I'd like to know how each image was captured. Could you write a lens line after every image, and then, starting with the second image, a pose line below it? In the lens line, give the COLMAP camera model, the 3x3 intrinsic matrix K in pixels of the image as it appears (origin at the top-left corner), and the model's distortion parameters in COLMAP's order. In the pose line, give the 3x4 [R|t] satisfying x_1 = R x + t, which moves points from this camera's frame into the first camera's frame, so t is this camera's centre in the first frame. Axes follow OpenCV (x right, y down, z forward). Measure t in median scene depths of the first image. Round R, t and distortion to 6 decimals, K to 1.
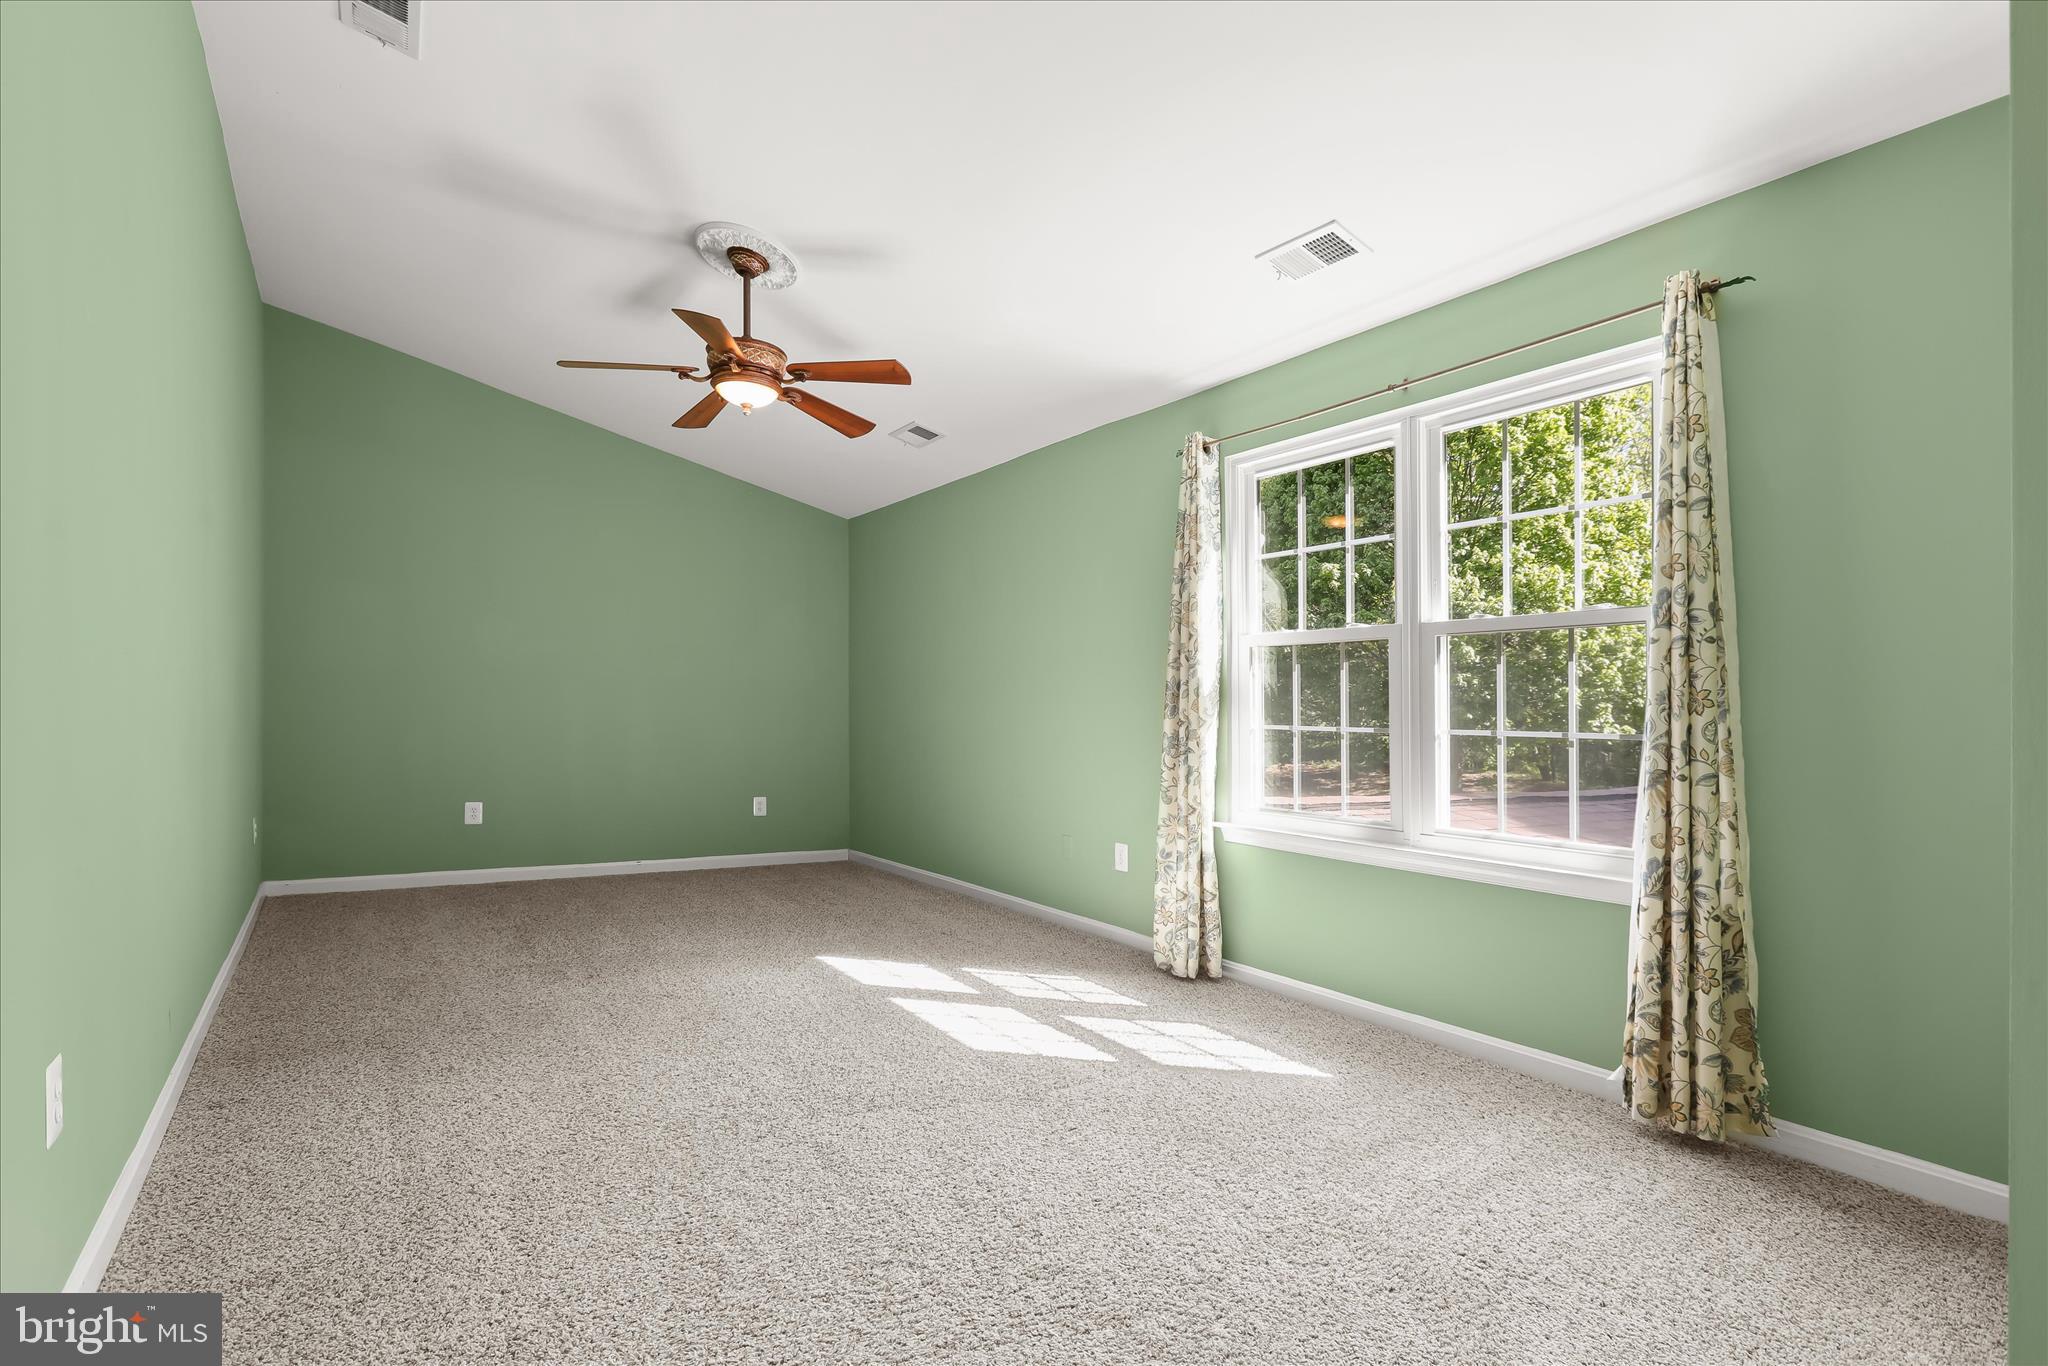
lens RADIAL K [[961.4, 0, 1019.1], [0, 961.4, 717.6], [0, 0, 1]] dist [-0.003473, 0.000718]
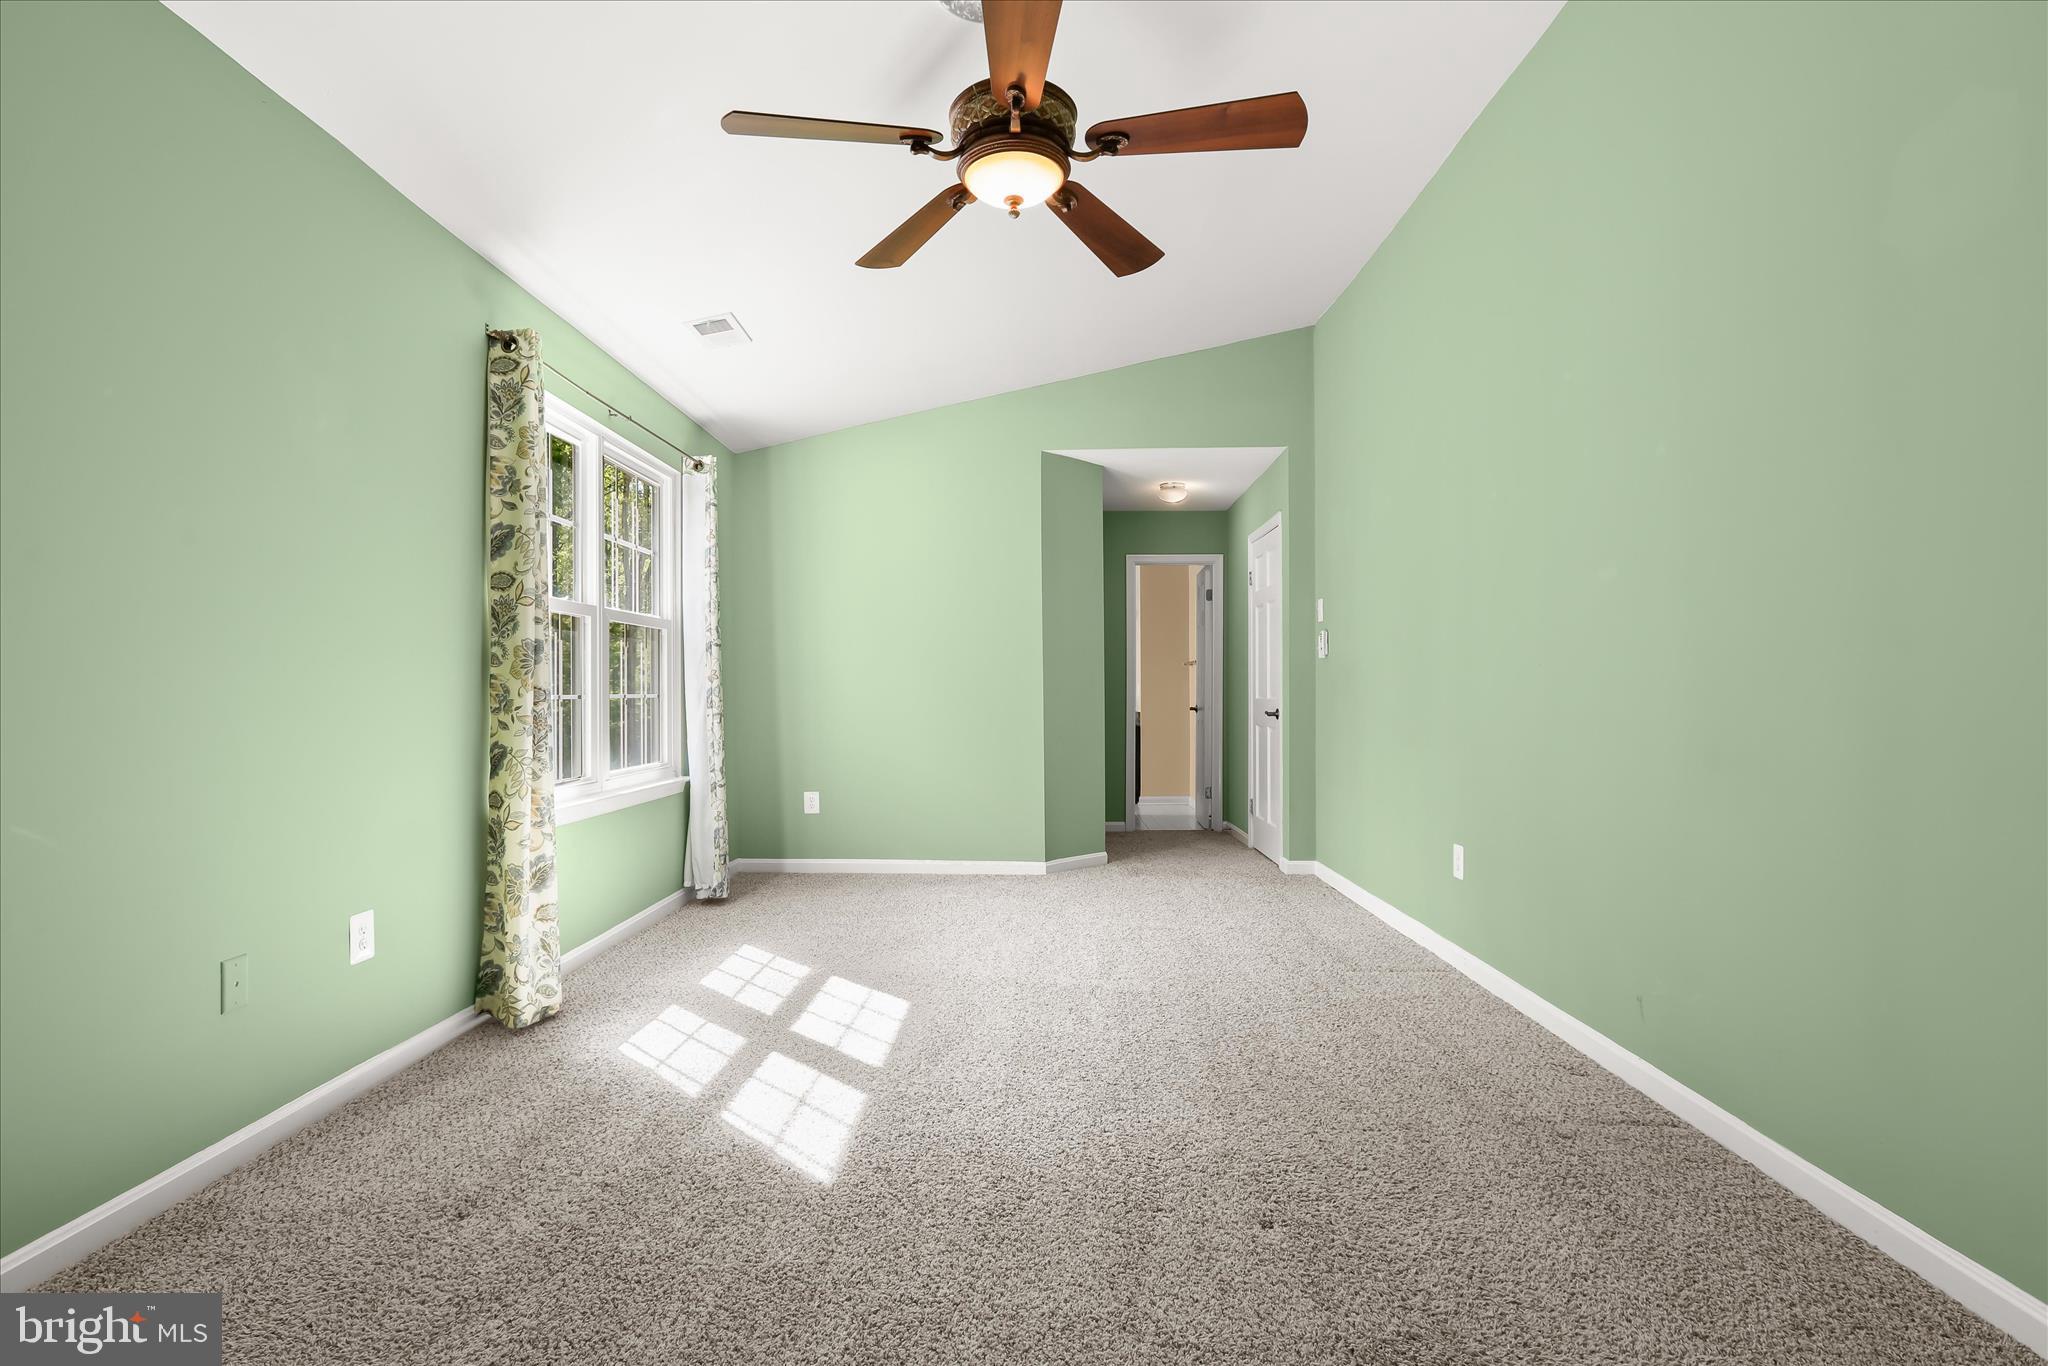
lens RADIAL K [[972.1, 0, 1014.1], [0, 972.1, 693.2], [0, 0, 1]] dist [-0.002884, 0.000567]
pose [[-0.805392, -0.015569, 0.592538, -0.698264], [-0.014530, 0.999873, 0.006522, -0.005136], [-0.592565, -0.003357, -0.805516, 1.630007]]
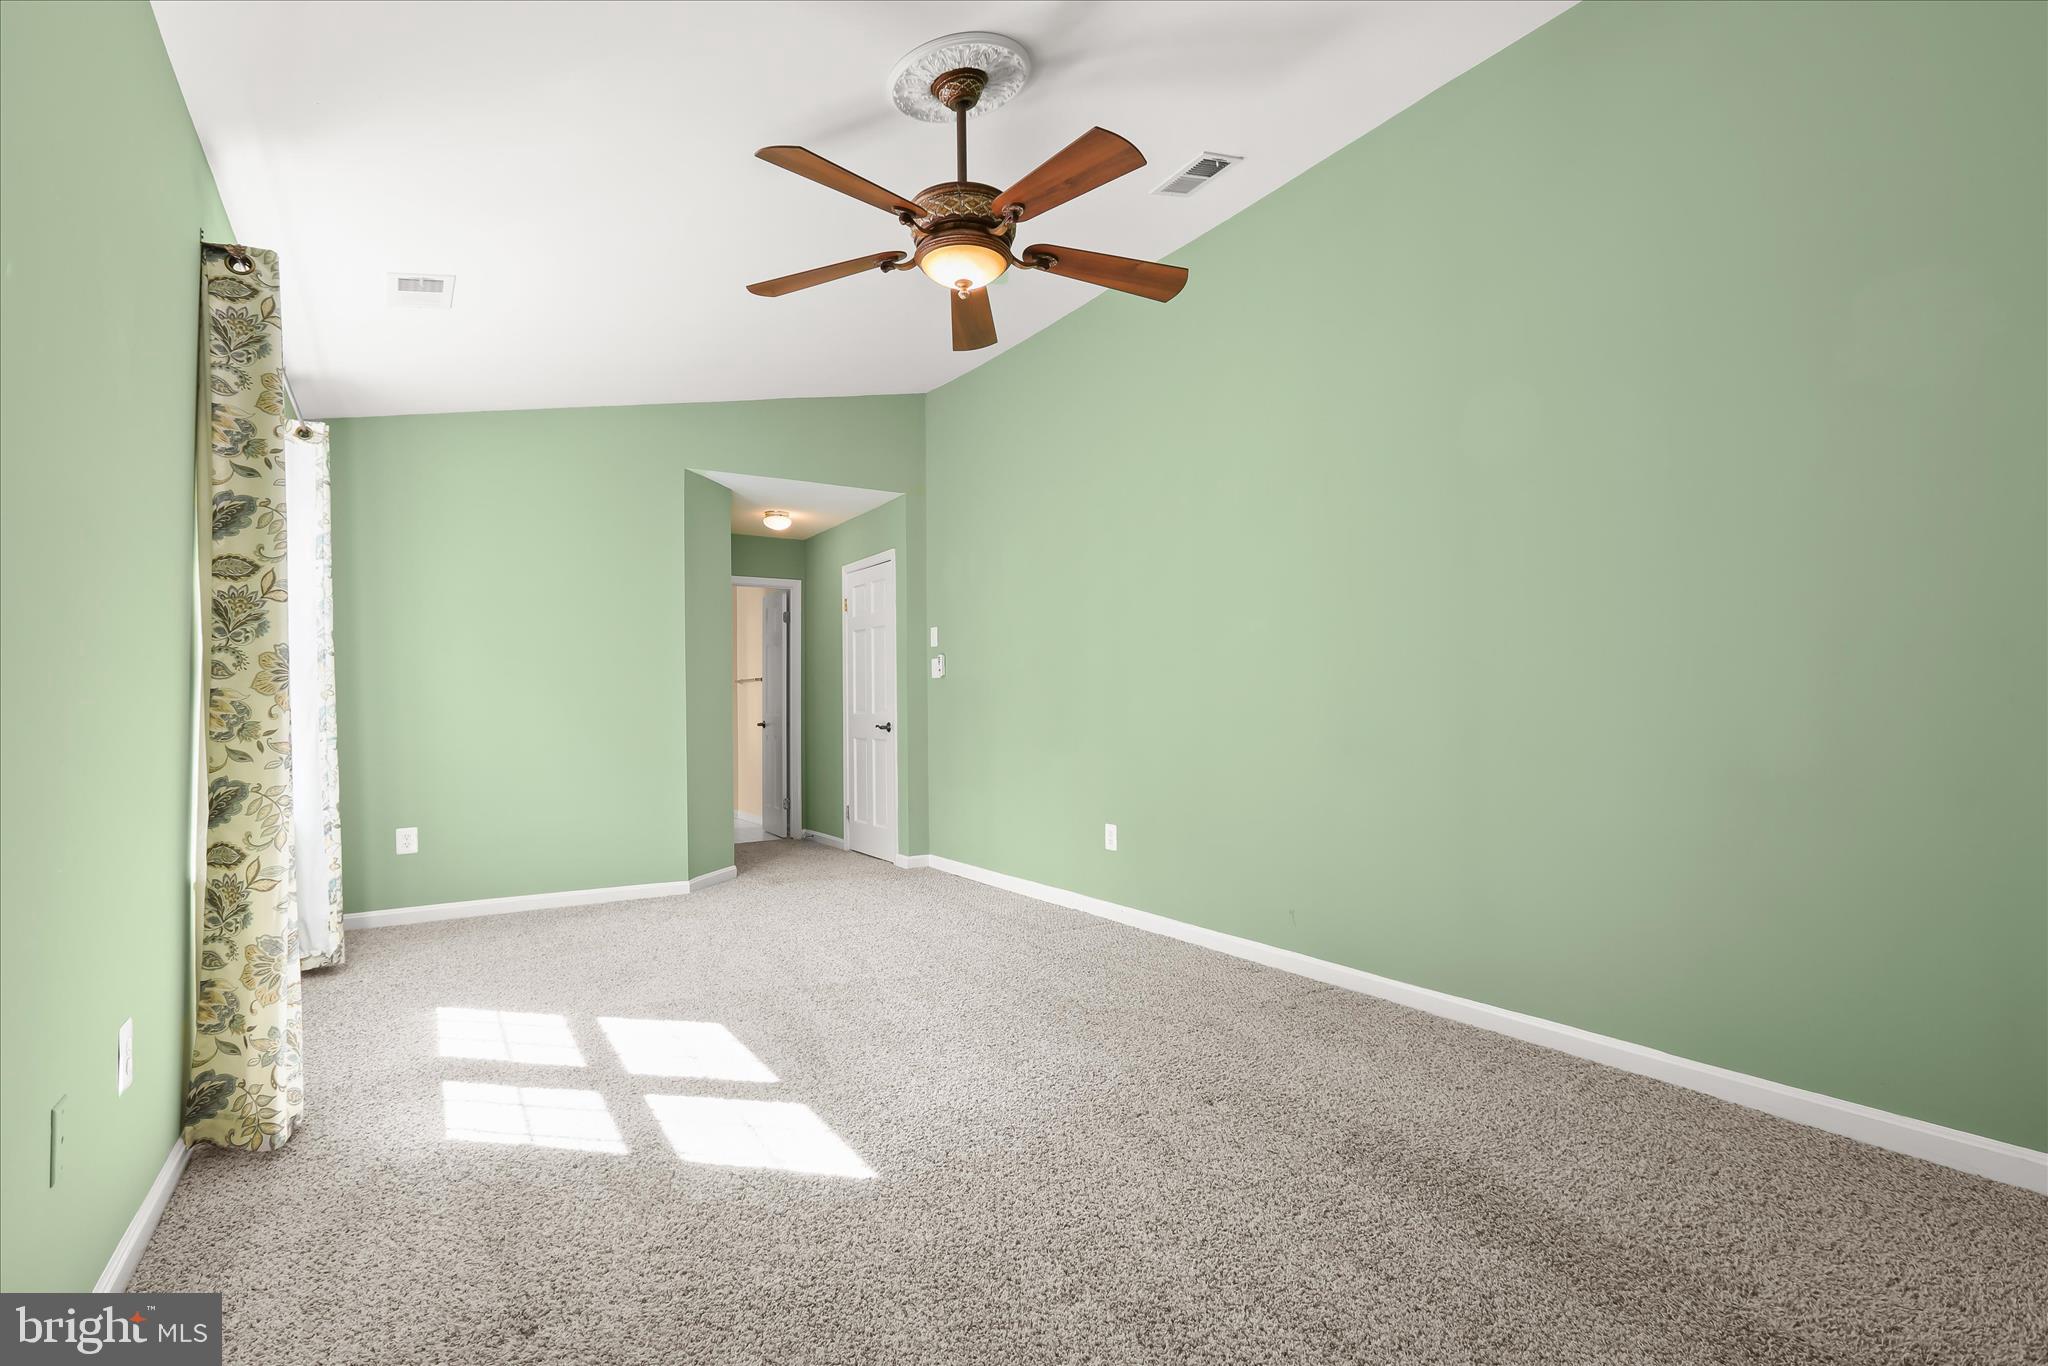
lens RADIAL K [[931.3, 0, 1017.9], [0, 931.3, 677.2], [0, 0, 1]] dist [-0.002756, 0.000954]
pose [[-0.999519, -0.007069, 0.030199, -0.360608], [-0.008143, 0.999334, -0.035583, 0.000611], [-0.029928, -0.035812, -0.998910, 1.826033]]
